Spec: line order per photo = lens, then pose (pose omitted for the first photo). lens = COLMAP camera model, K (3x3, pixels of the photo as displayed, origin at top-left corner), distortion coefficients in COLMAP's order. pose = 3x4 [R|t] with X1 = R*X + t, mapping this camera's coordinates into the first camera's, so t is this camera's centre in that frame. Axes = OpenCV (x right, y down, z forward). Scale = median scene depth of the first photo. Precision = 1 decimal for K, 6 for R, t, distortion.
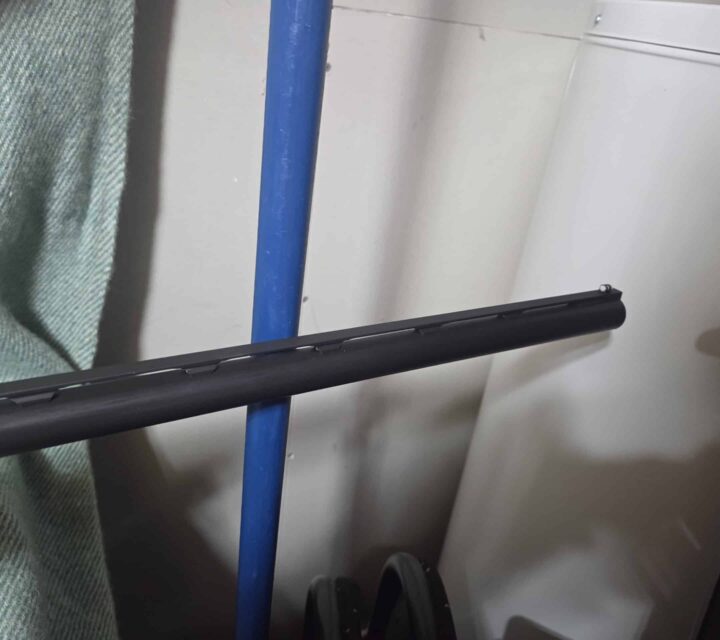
lens RADIAL K [[570.9, 0, 356.3], [0, 570.9, 315.9], [0, 0, 1]] dist [0.026646, -0.046647]
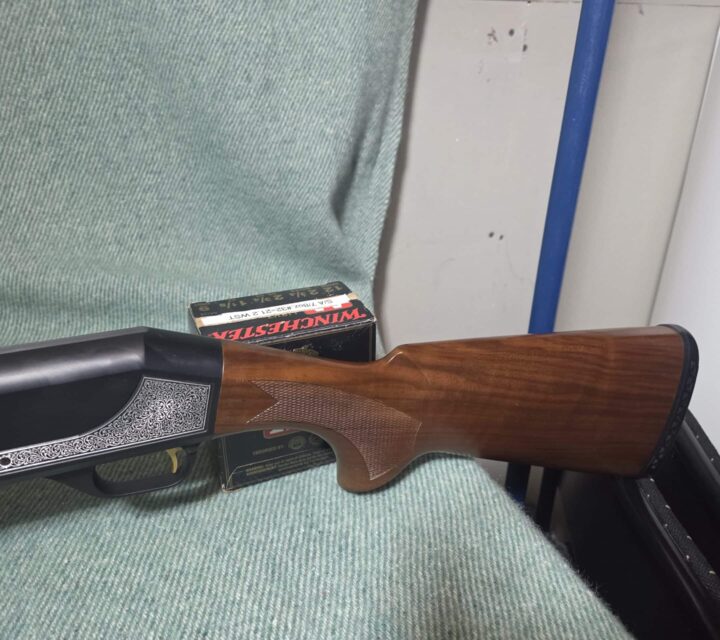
lens RADIAL K [[570.9, 0, 359.2], [0, 570.9, 336.0], [0, 0, 1]] dist [0.026646, -0.046647]
pose [[0.983581, -0.050810, -0.173167, -0.289766], [0.046605, 0.998513, -0.028268, 0.311740], [0.174346, 0.019734, 0.984487, -0.443470]]
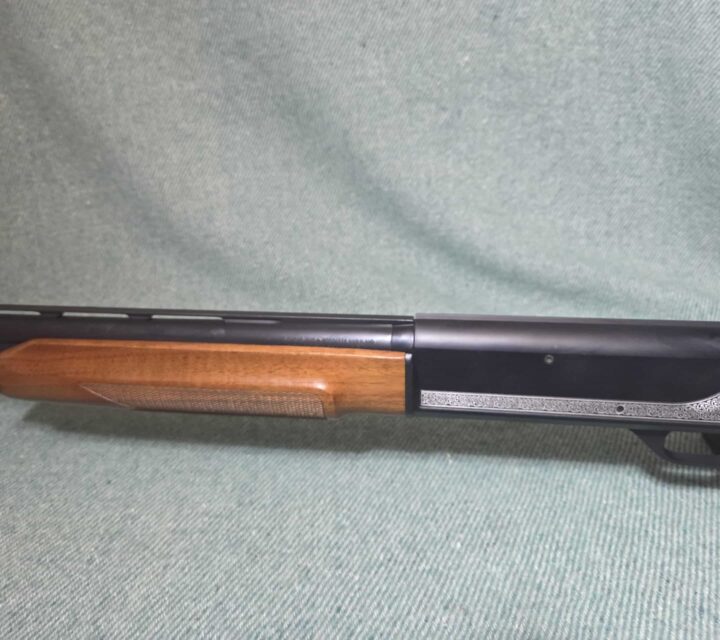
lens RADIAL K [[570.9, 0, 359.2], [0, 570.9, 321.7], [0, 0, 1]] dist [0.026646, -0.046647]
pose [[0.774989, 0.120461, -0.620388, -0.574425], [-0.163093, 0.986536, -0.012180, 0.359953], [0.610568, 0.110620, 0.784200, -0.724521]]
